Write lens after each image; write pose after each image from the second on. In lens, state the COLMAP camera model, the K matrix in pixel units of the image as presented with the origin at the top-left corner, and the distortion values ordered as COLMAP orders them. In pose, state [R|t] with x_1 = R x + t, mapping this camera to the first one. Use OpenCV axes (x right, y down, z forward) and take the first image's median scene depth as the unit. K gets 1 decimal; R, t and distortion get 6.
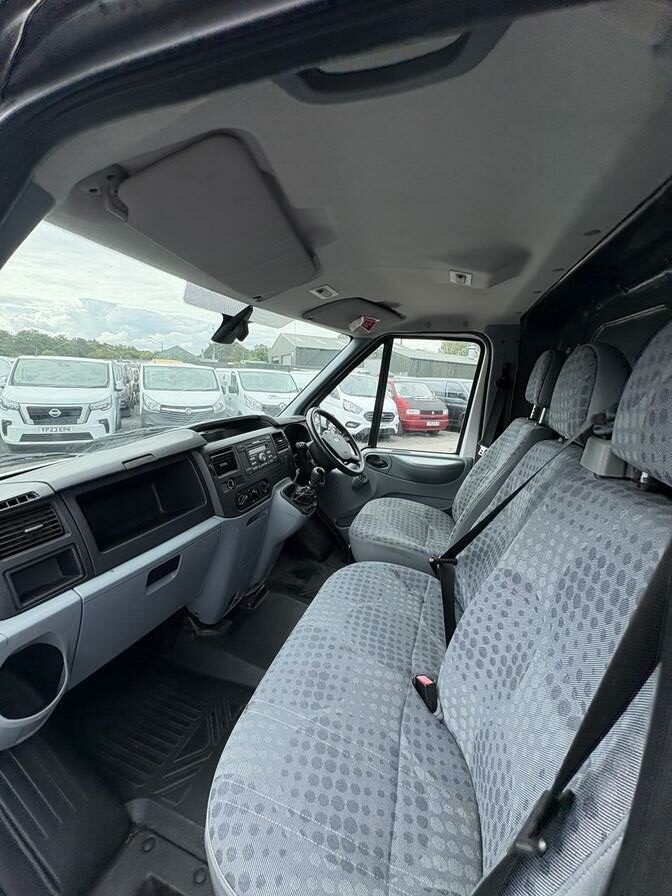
lens RADIAL K [[356.6, 0, 334.1], [0, 356.6, 449.1], [0, 0, 1]] dist [-0.001144, 0.000132]
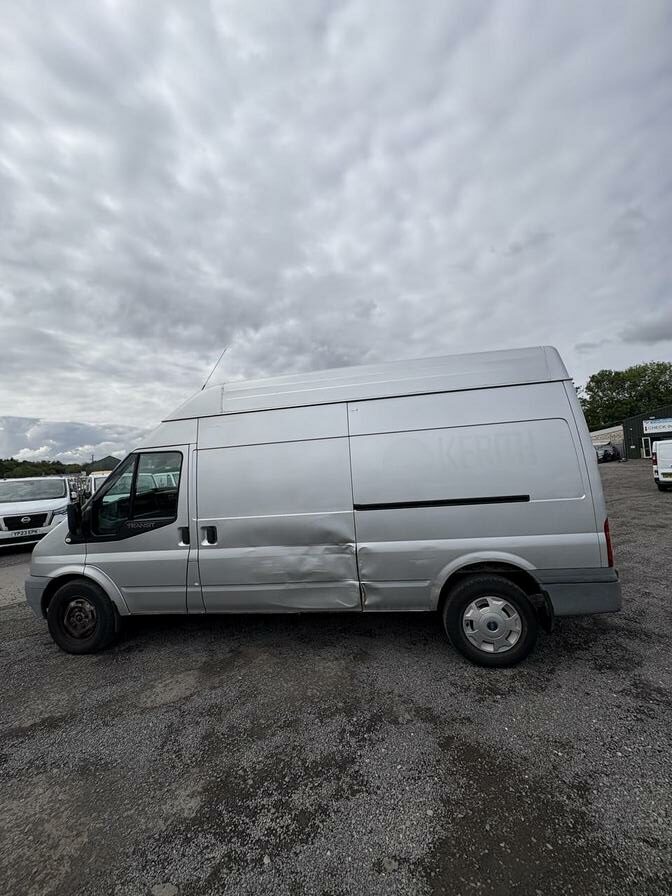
lens RADIAL K [[358.9, 0, 336.0], [0, 358.9, 448.0], [0, 0, 1]] dist [-0.000080, 0.000269]
pose [[0.981662, -0.096930, 0.164148, 0.745875], [0.134687, 0.962031, -0.237392, 0.542572], [-0.134905, 0.255147, 0.957445, -2.400361]]
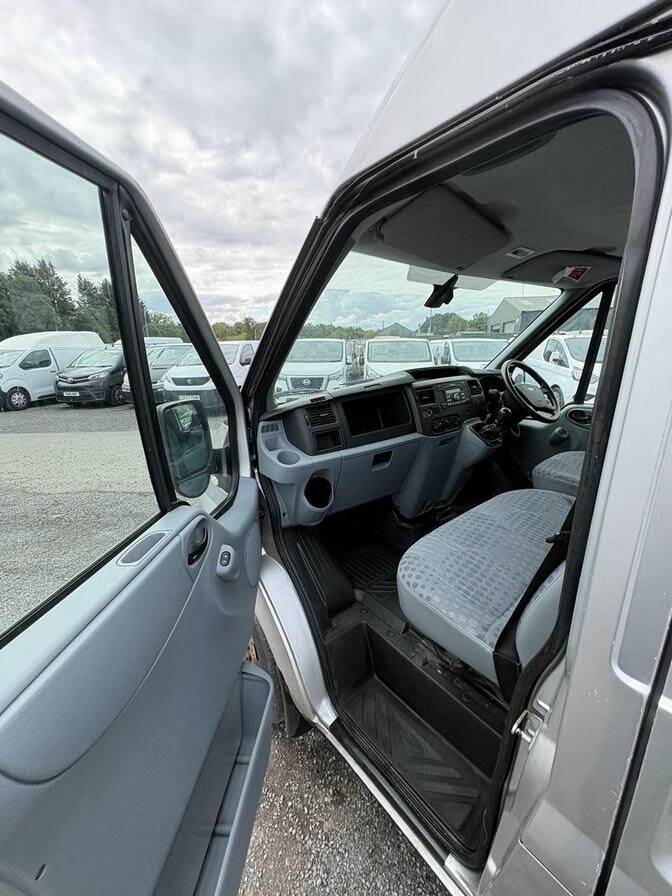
lens RADIAL K [[356.6, 0, 334.1], [0, 356.6, 449.1], [0, 0, 1]] dist [-0.001144, 0.000132]
pose [[0.841205, 0.094533, -0.532389, 0.118761], [-0.057190, 0.994631, 0.086246, 0.117147], [0.537684, -0.042103, 0.842095, -0.293321]]
